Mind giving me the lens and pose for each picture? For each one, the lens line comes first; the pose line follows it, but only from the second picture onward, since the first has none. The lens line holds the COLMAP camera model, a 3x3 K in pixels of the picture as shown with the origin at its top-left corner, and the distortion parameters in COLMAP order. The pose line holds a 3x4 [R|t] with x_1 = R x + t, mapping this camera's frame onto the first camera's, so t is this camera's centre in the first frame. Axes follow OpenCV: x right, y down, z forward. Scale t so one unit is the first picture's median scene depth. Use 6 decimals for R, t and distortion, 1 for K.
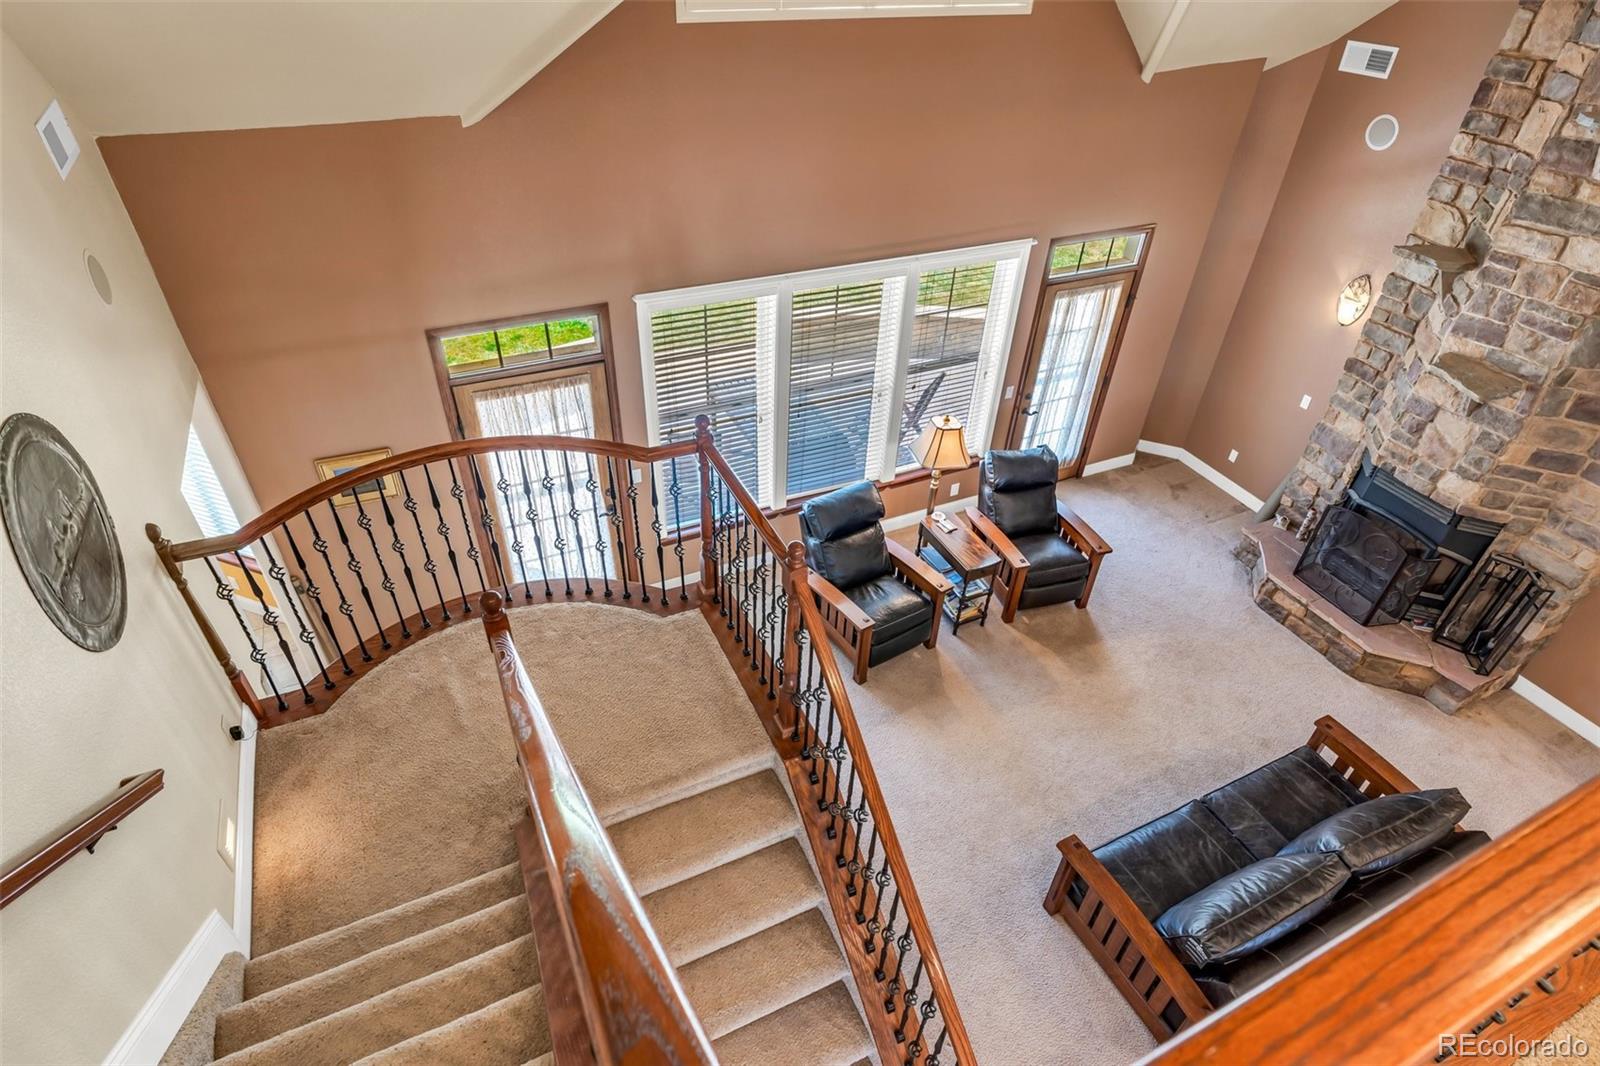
lens RADIAL K [[837.3, 0, 801.9], [0, 837.3, 541.6], [0, 0, 1]] dist [0.000661, -0.000469]
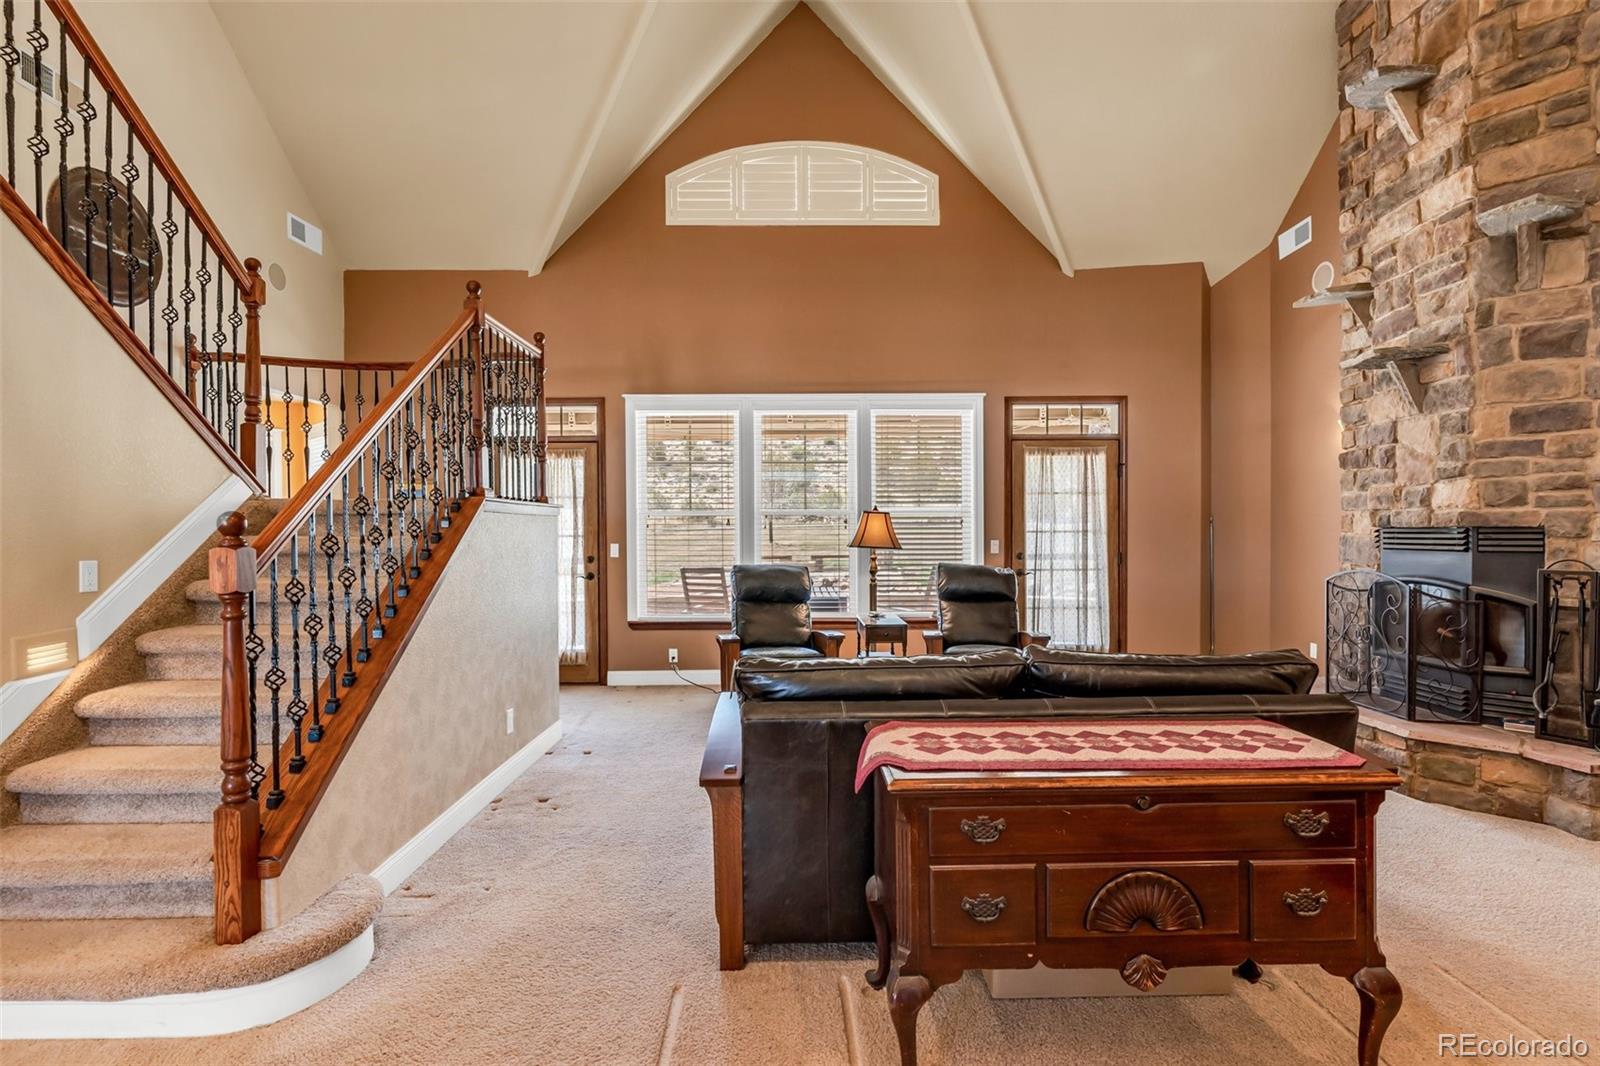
lens RADIAL K [[775.4, 0, 802.0], [0, 775.4, 540.0], [0, 0, 1]] dist [0.009650, -0.000050]
pose [[0.912674, -0.032824, -0.407368, 0.534508], [-0.224050, 0.793447, -0.565900, 0.510907], [0.341800, 0.607753, 0.716805, 0.309782]]
